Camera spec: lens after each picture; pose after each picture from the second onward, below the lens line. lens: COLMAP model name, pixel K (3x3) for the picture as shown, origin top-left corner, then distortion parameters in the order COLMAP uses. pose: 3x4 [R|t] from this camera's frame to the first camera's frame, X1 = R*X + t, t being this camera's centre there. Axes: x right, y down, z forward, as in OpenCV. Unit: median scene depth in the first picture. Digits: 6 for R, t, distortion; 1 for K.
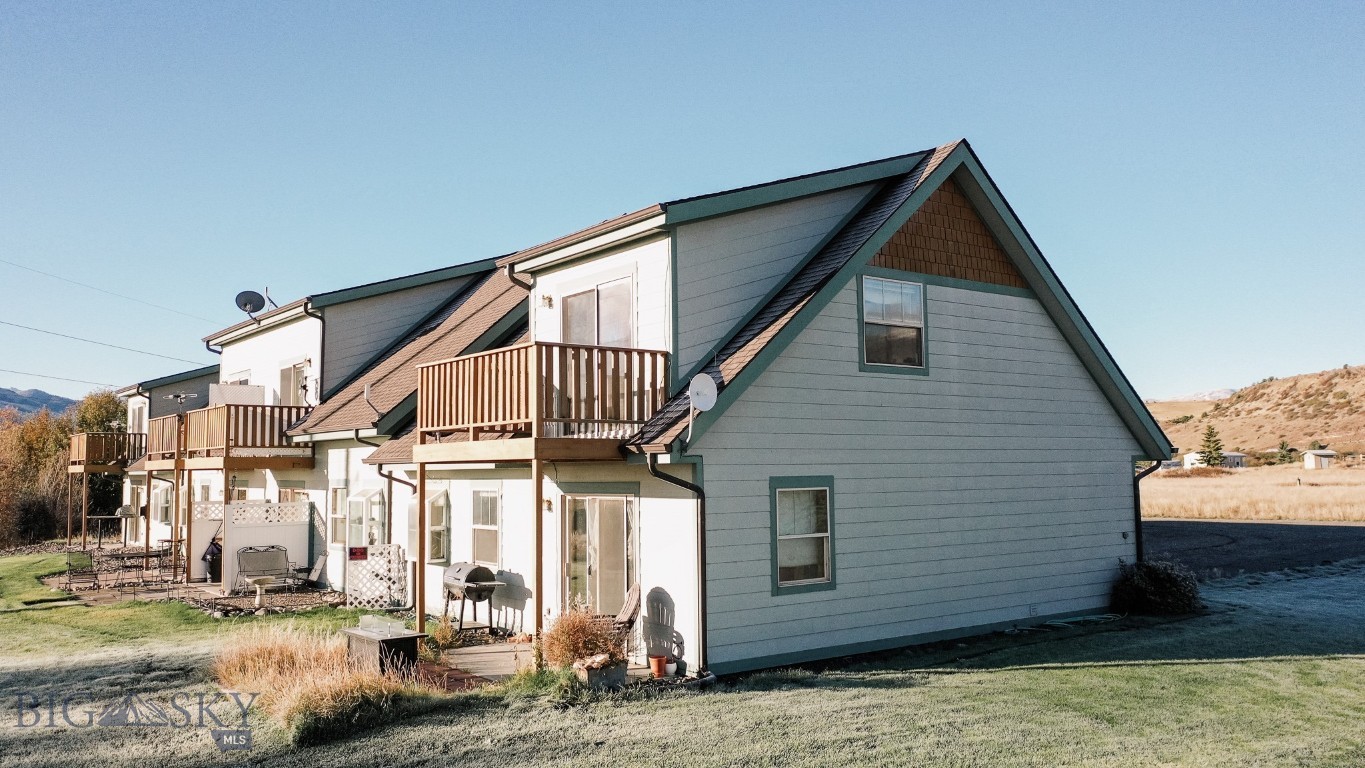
lens RADIAL K [[1084.9, 0, 677.6], [0, 1084.9, 387.3], [0, 0, 1]] dist [0.011832, 0.007142]
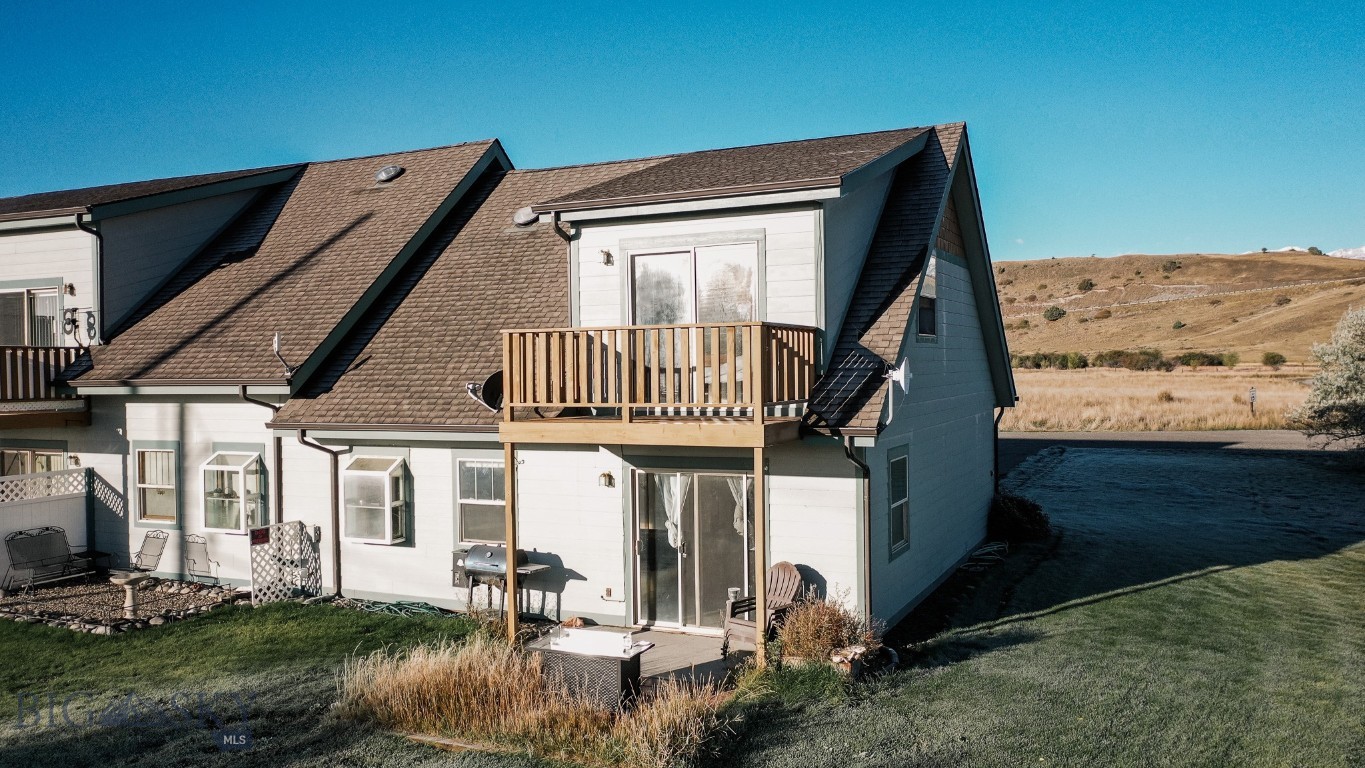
lens RADIAL K [[1084.9, 0, 677.6], [0, 1084.9, 387.3], [0, 0, 1]] dist [0.011832, 0.007142]
pose [[0.883779, -0.011452, 0.467764, -0.498695], [-0.031095, 0.996053, 0.083134, -0.048589], [-0.466869, -0.088017, 0.879935, 0.165878]]
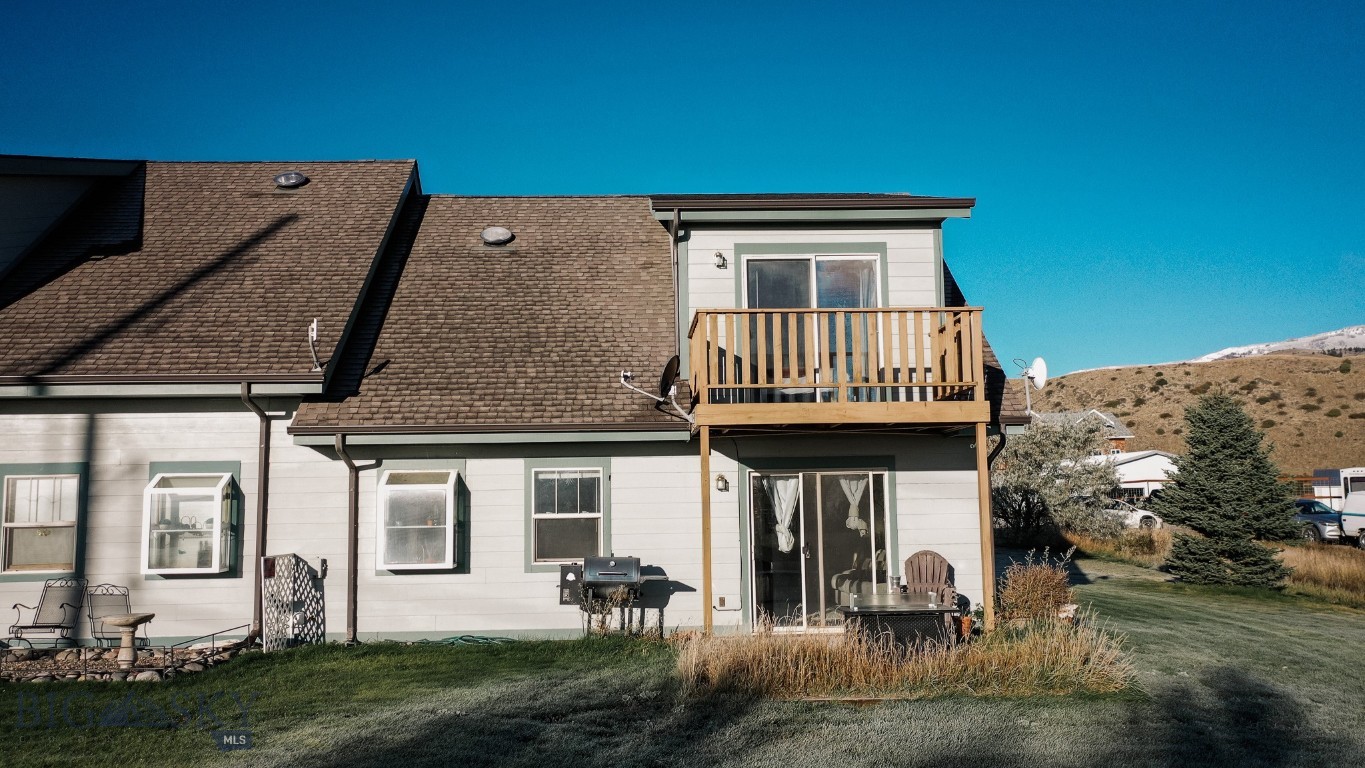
lens RADIAL K [[1084.9, 0, 677.6], [0, 1084.9, 387.3], [0, 0, 1]] dist [0.011832, 0.007142]
pose [[0.564920, 0.092012, 0.819999, -0.887171], [-0.054776, 0.995753, -0.073997, 0.097674], [-0.823325, -0.003114, 0.567561, 0.519420]]
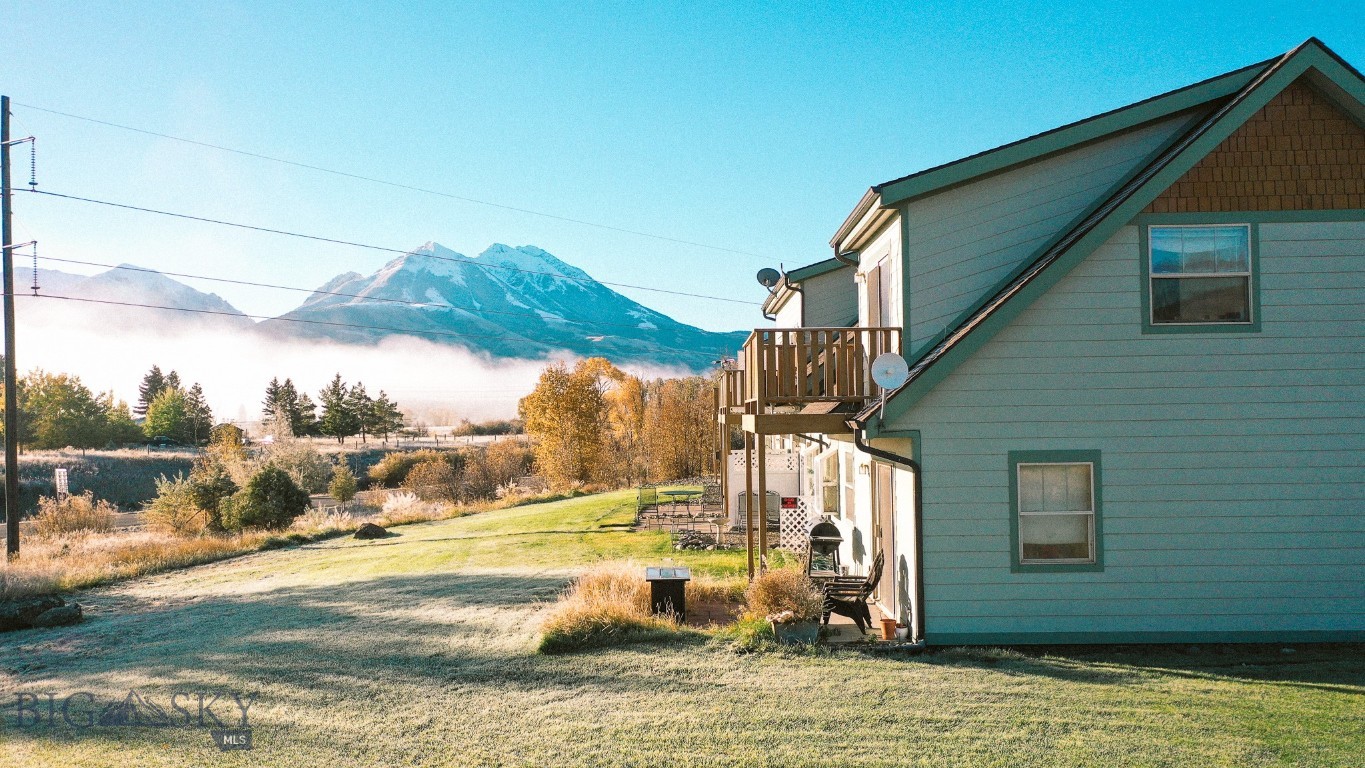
lens RADIAL K [[1084.9, 0, 677.6], [0, 1084.9, 387.3], [0, 0, 1]] dist [0.011832, 0.007142]
pose [[0.790932, -0.015642, -0.611704, 0.388467], [0.052059, 0.997769, 0.041798, -0.026520], [0.609686, -0.064904, 0.789982, 0.047711]]
